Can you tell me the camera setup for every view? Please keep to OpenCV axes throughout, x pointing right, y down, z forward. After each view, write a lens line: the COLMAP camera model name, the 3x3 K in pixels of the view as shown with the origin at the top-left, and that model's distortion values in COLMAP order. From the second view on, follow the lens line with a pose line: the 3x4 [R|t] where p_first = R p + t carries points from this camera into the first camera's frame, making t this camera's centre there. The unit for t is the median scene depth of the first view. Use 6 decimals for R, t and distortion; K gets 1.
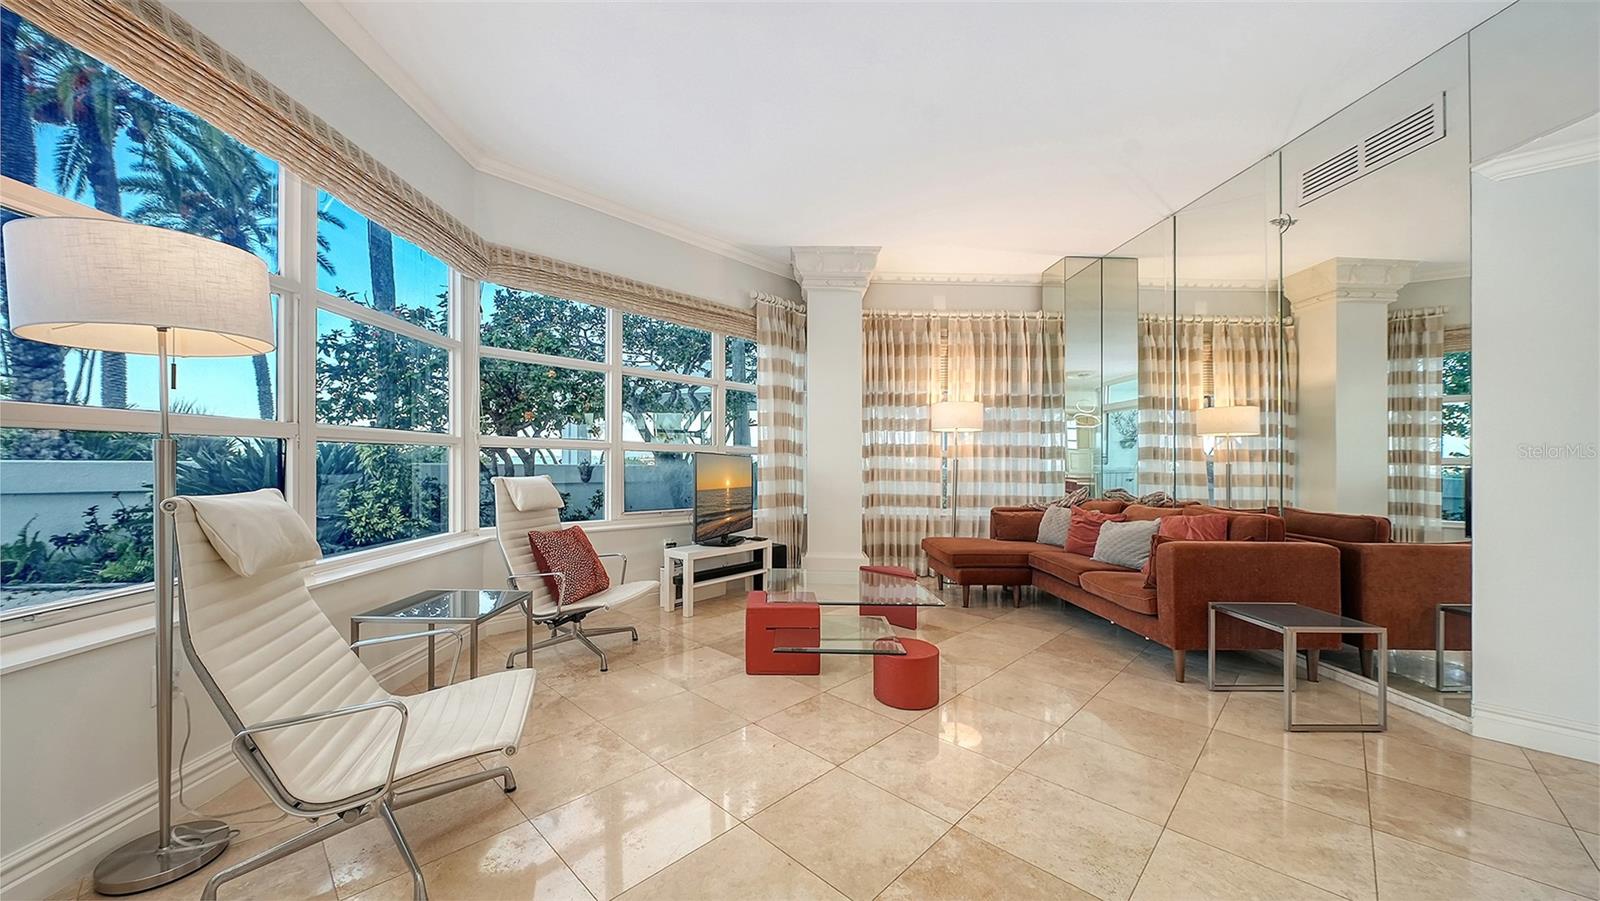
lens RADIAL K [[587.6, 0, 775.0], [0, 587.6, 437.2], [0, 0, 1]] dist [0.000156, -0.000013]
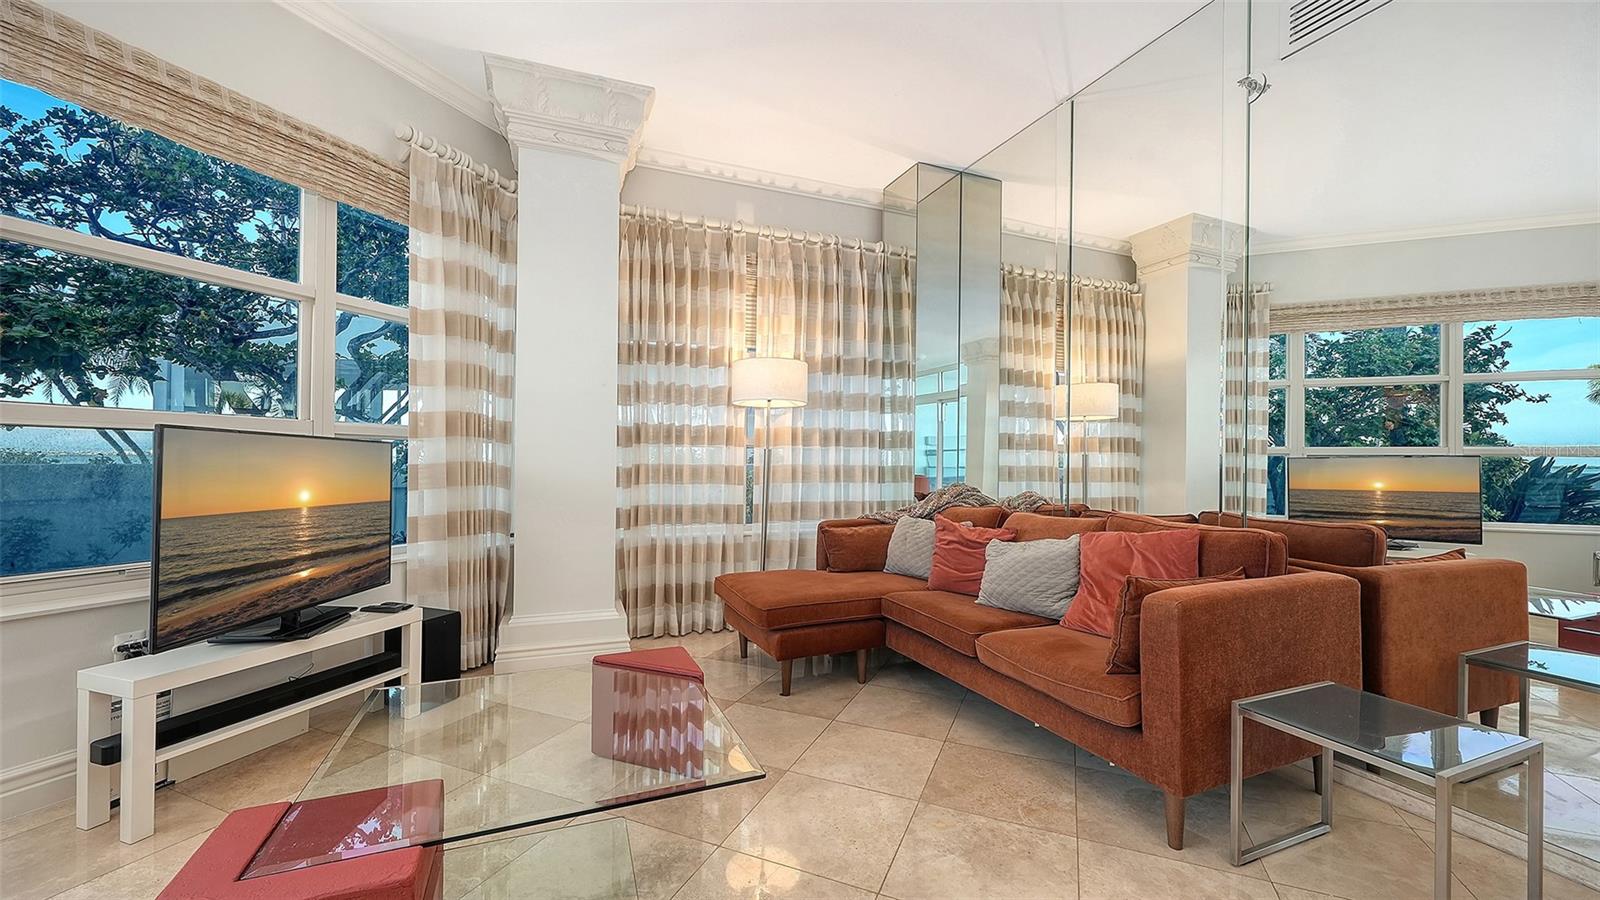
lens RADIAL K [[670.3, 0, 820.0], [0, 670.3, 431.3], [0, 0, 1]] dist [0.001271, 0.000073]
pose [[0.922168, 0.009560, 0.386672, 0.071339], [-0.009845, 0.999951, -0.001244, 0.017917], [-0.386665, -0.002660, 0.922216, 0.281885]]
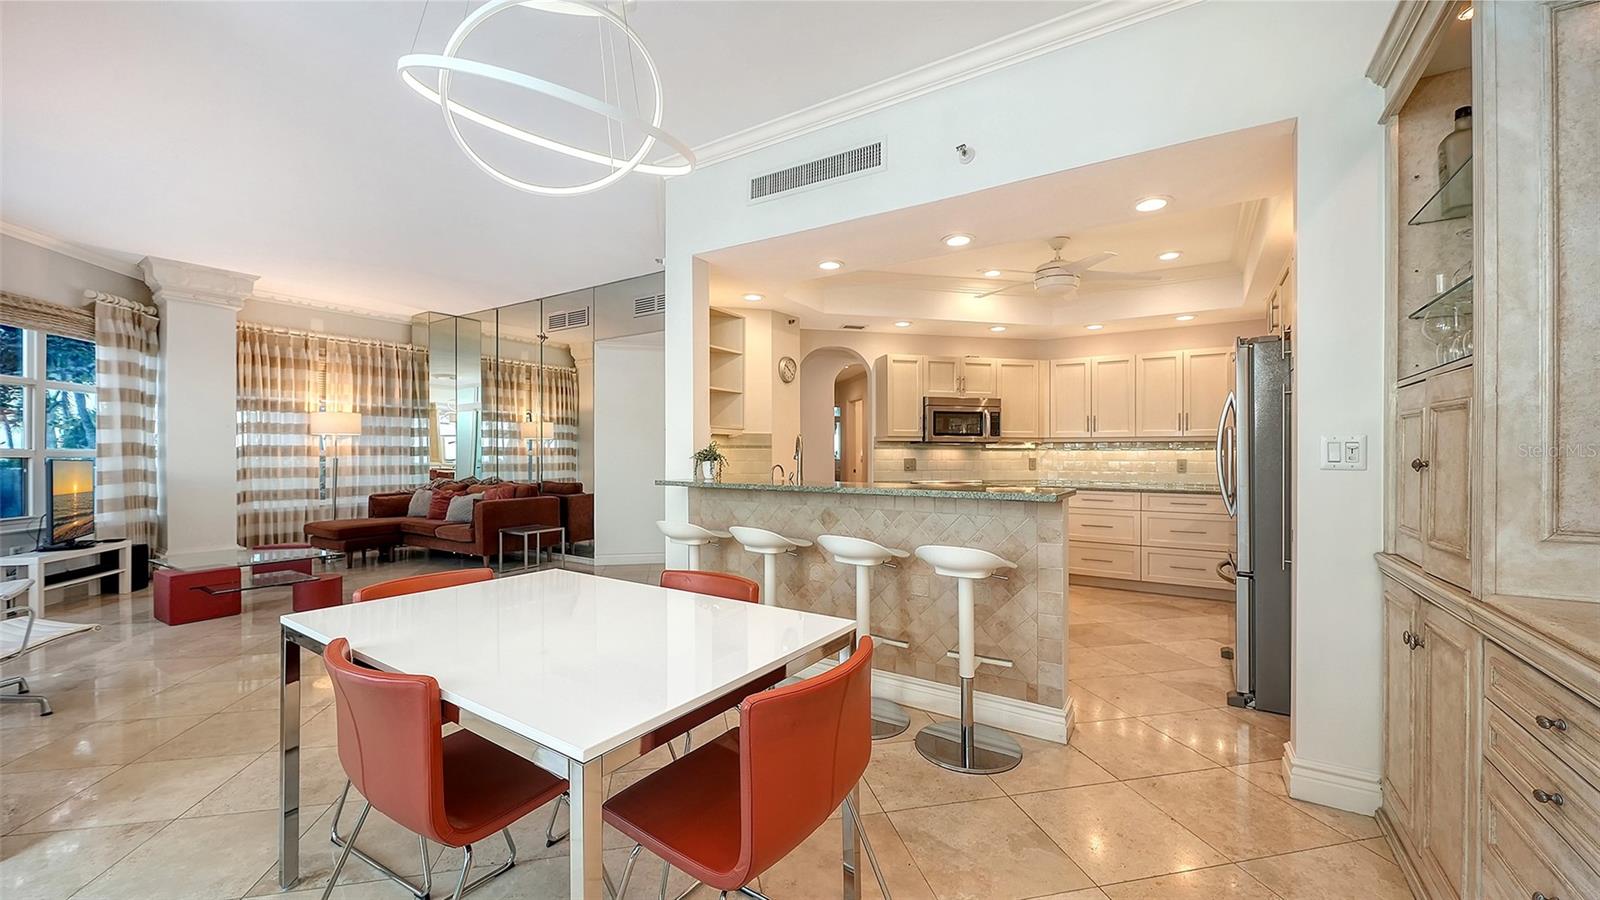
lens RADIAL K [[593.7, 0, 799.5], [0, 593.7, 454.6], [0, 0, 1]] dist [-0.000719, -0.004584]
pose [[0.543106, -0.017629, 0.839479, -0.201388], [-0.022080, 0.999134, 0.035267, -0.034052], [-0.839374, -0.037689, 0.542246, -0.477178]]
